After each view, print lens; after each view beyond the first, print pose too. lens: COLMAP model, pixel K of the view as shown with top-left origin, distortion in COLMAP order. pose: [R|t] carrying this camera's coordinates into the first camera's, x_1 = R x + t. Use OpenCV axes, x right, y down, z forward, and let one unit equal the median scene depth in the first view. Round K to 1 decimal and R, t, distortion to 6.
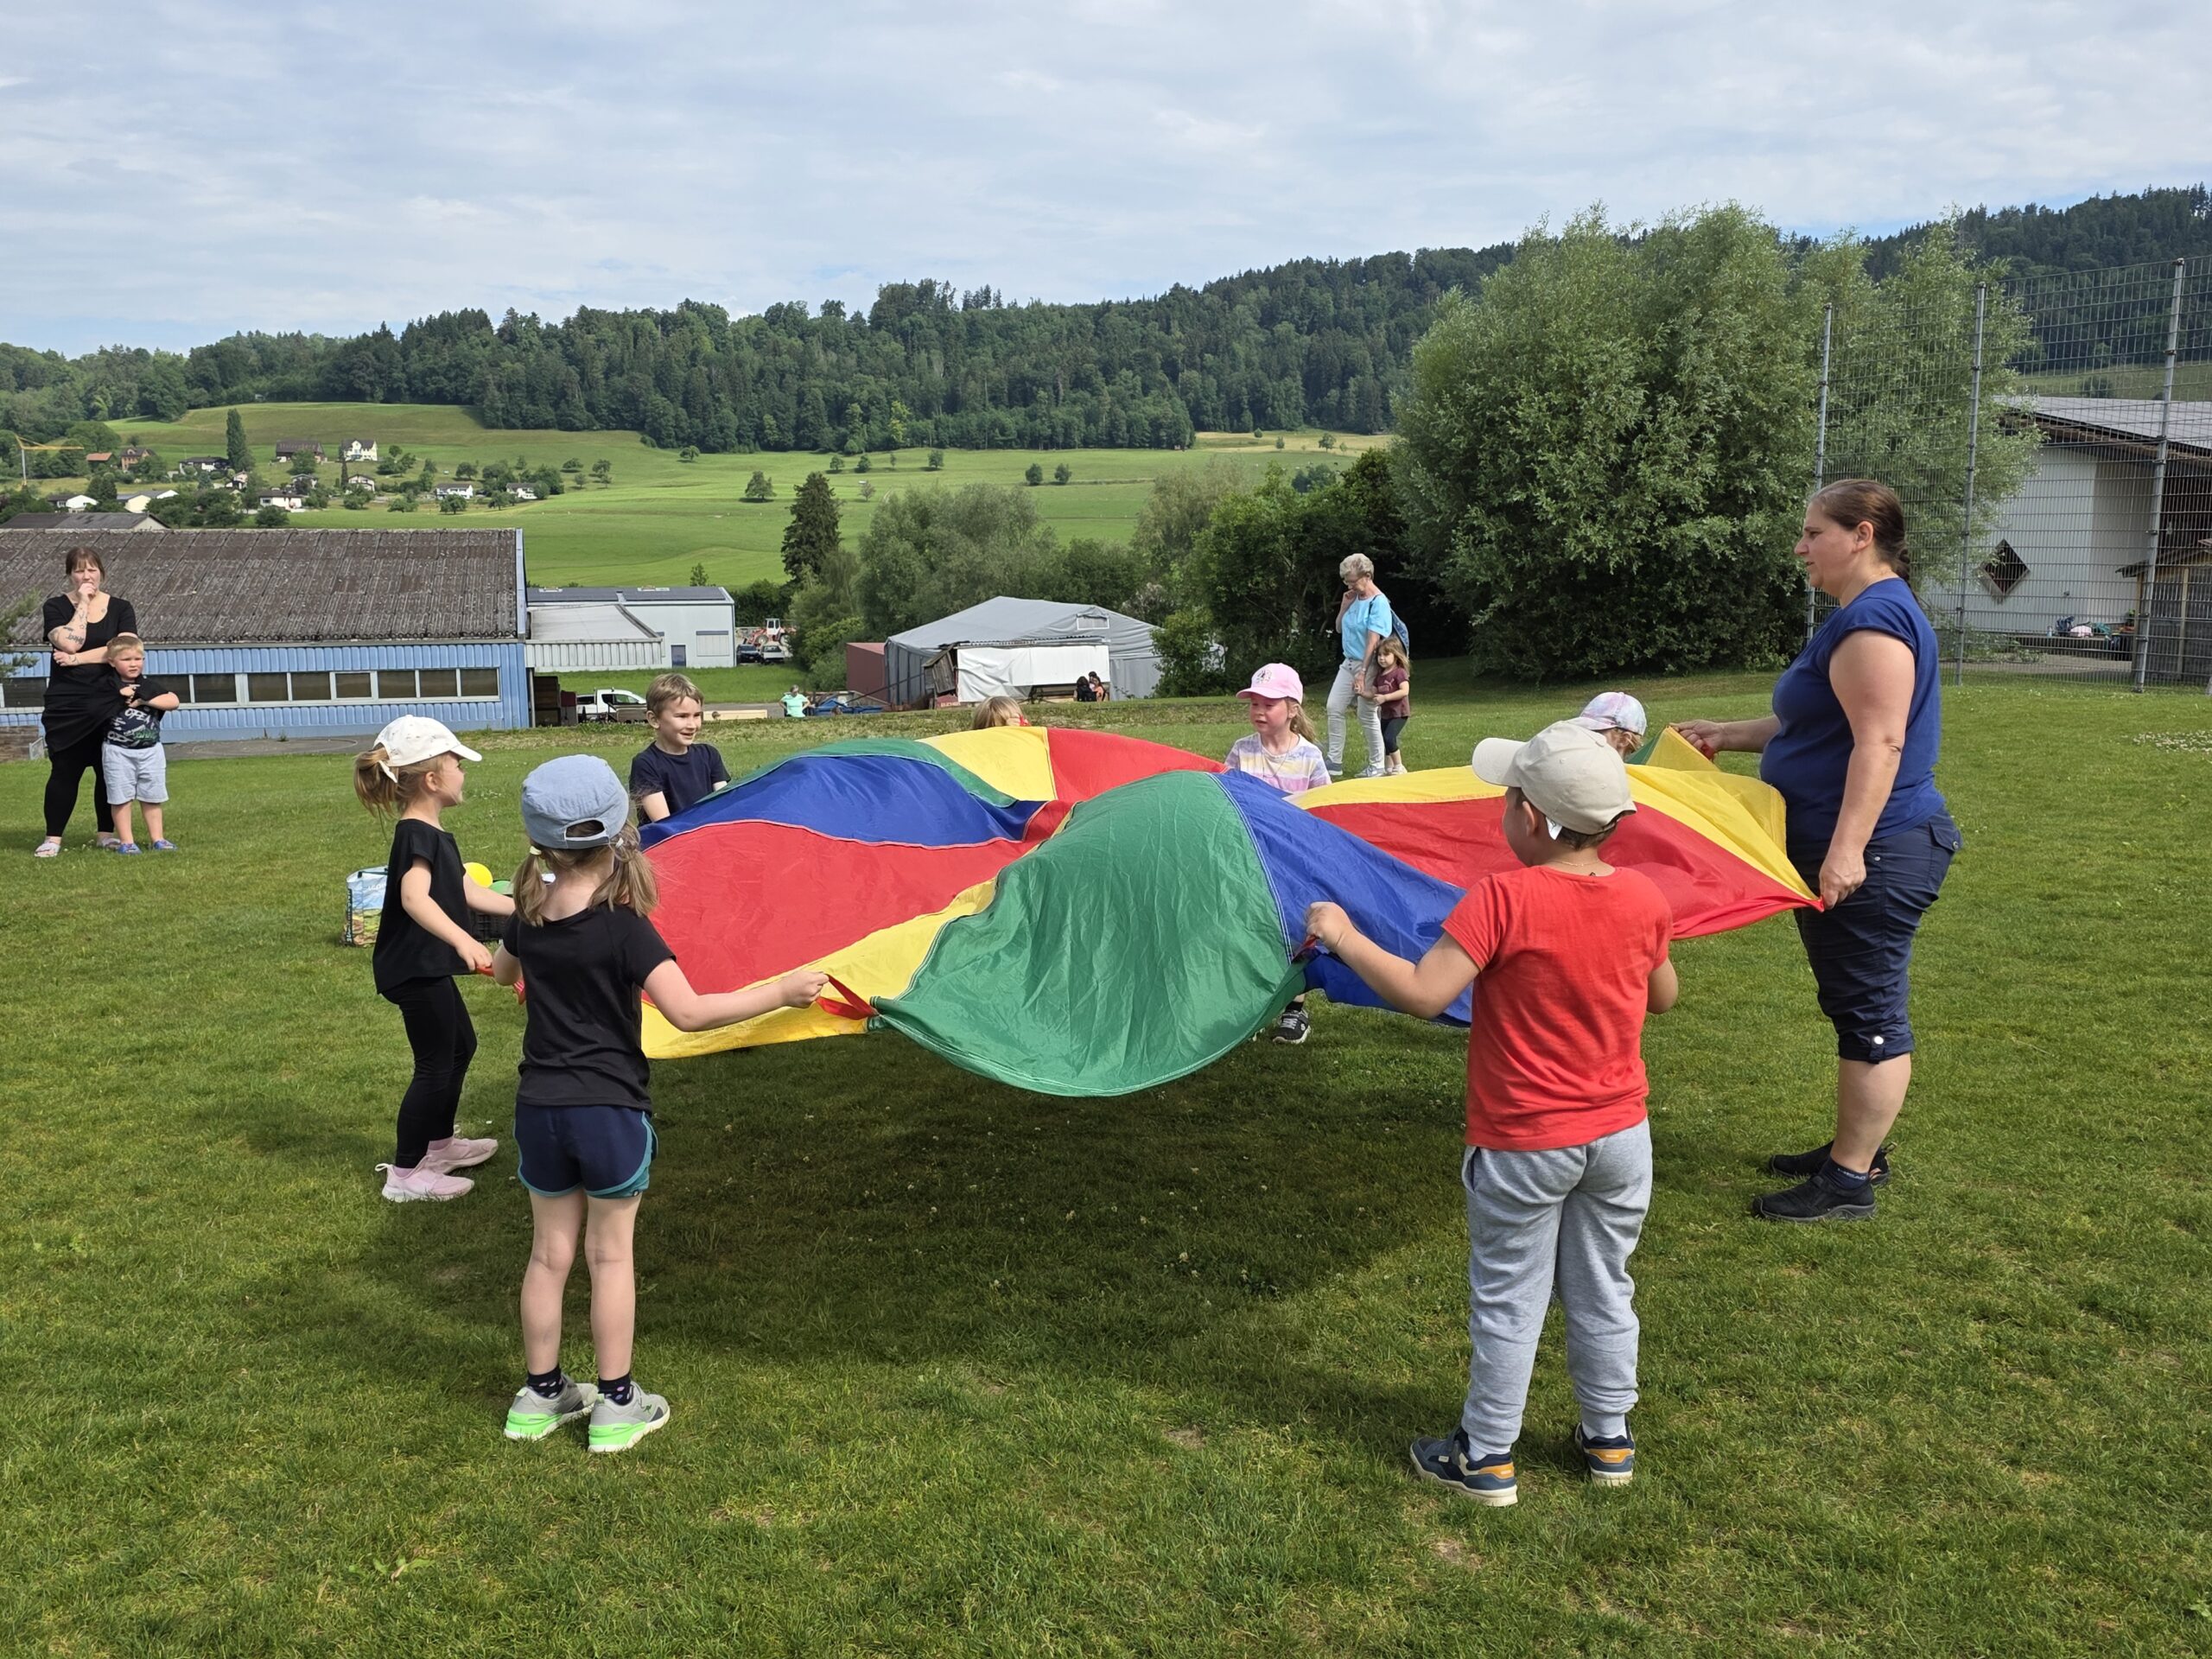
lens RADIAL K [[1993.5, 0, 1116.7], [0, 1993.5, 837.8], [0, 0, 1]] dist [-0.004767, -0.058512]
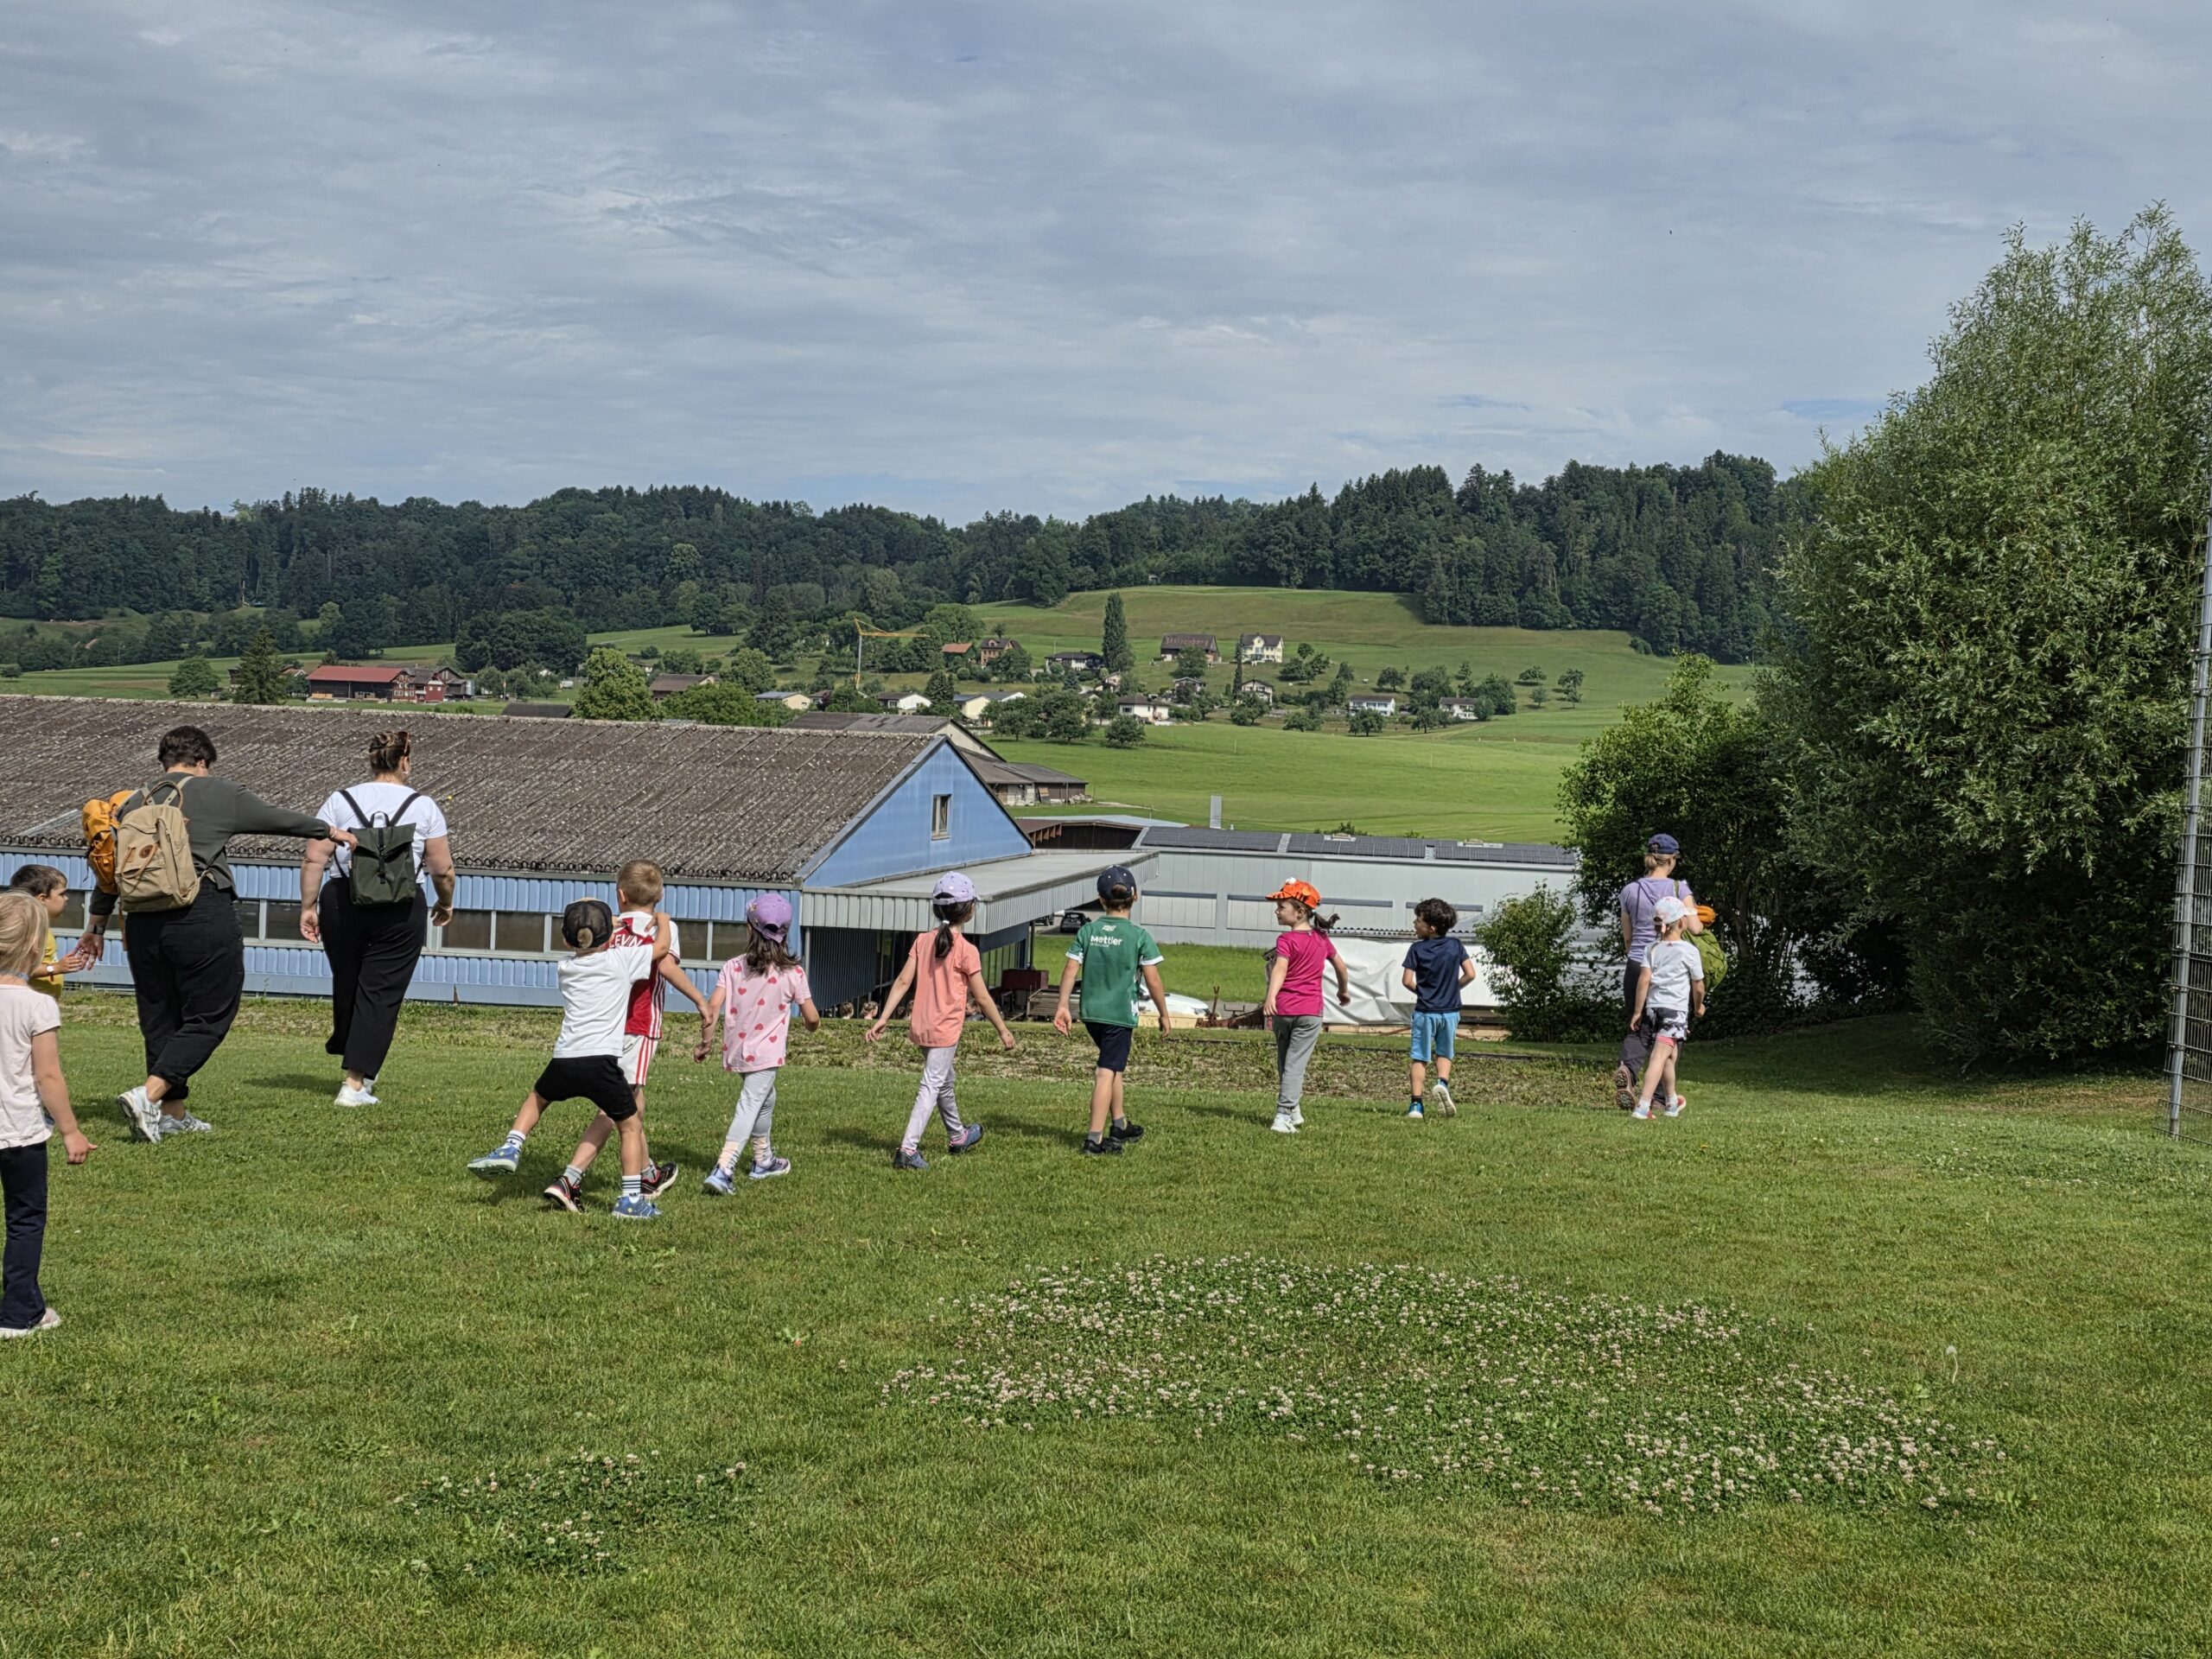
lens RADIAL K [[2823.9, 0, 1099.1], [0, 2823.9, 829.3], [0, 0, 1]] dist [0.003680, 0.000000]
pose [[0.884387, 0.050102, -0.464057, 0.113750], [-0.111599, 0.988084, -0.106002, -0.009288], [0.453217, 0.145535, 0.879440, 0.055757]]
